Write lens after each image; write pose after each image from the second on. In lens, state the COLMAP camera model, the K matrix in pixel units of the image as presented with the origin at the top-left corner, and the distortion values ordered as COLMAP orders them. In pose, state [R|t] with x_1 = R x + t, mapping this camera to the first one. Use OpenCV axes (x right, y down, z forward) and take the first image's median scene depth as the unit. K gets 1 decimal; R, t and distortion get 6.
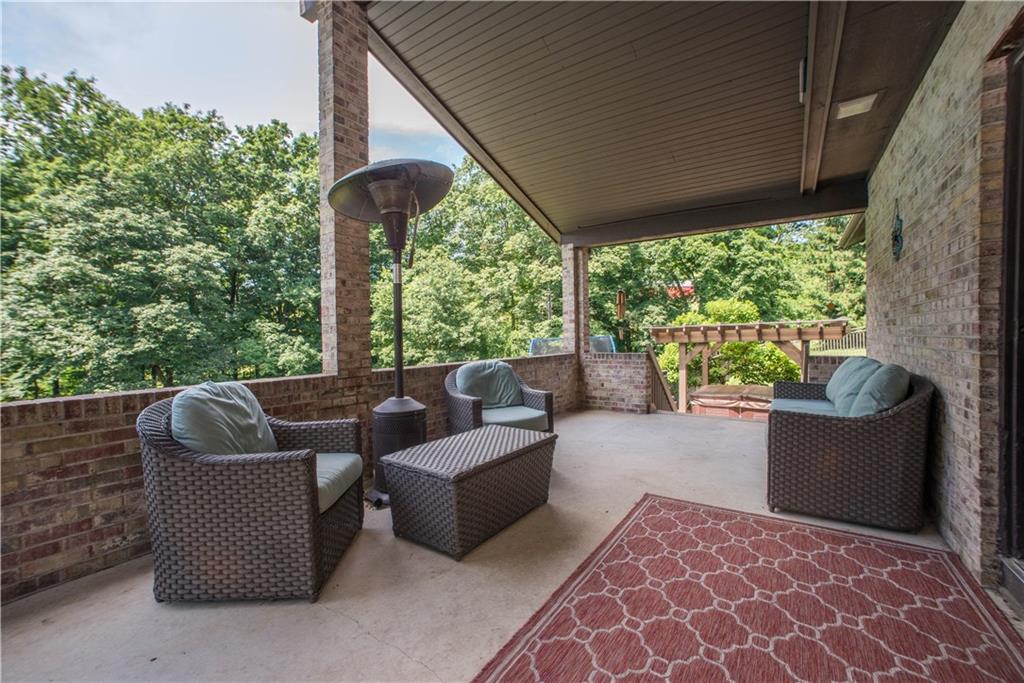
lens RADIAL K [[418.4, 0, 512.9], [0, 418.4, 341.2], [0, 0, 1]] dist [-0.003501, 0.003215]
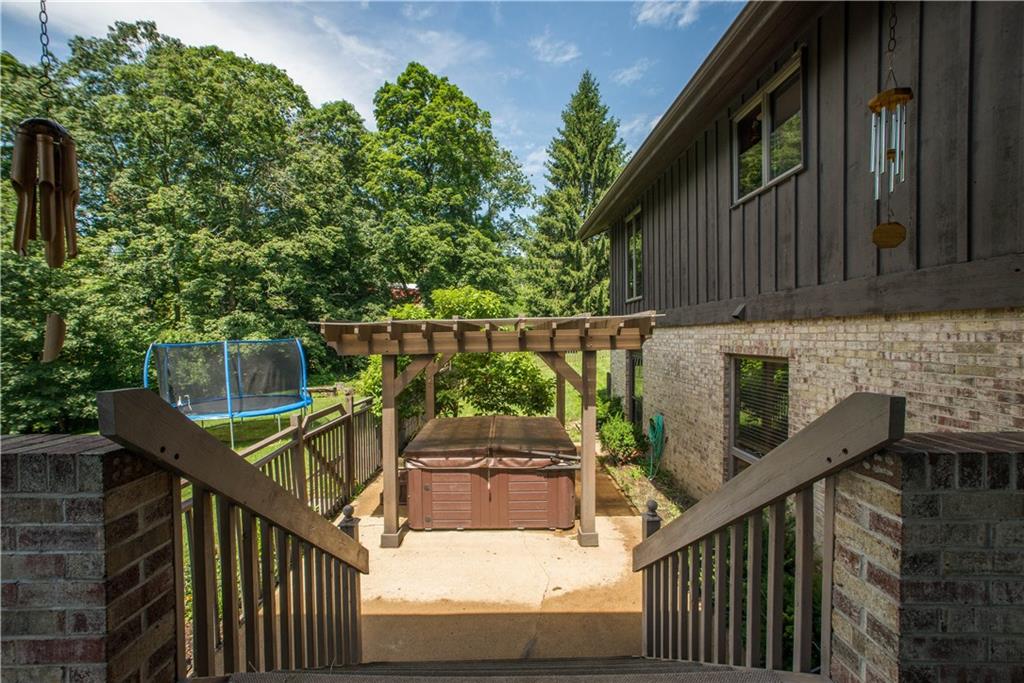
lens RADIAL K [[418.4, 0, 511.7], [0, 418.4, 347.1], [0, 0, 1]] dist [-0.003501, 0.003215]
pose [[0.813308, -0.002249, 0.581828, 0.081310], [-0.001474, 0.999981, 0.005926, -0.003051], [-0.581831, -0.005677, 0.813290, 0.176114]]
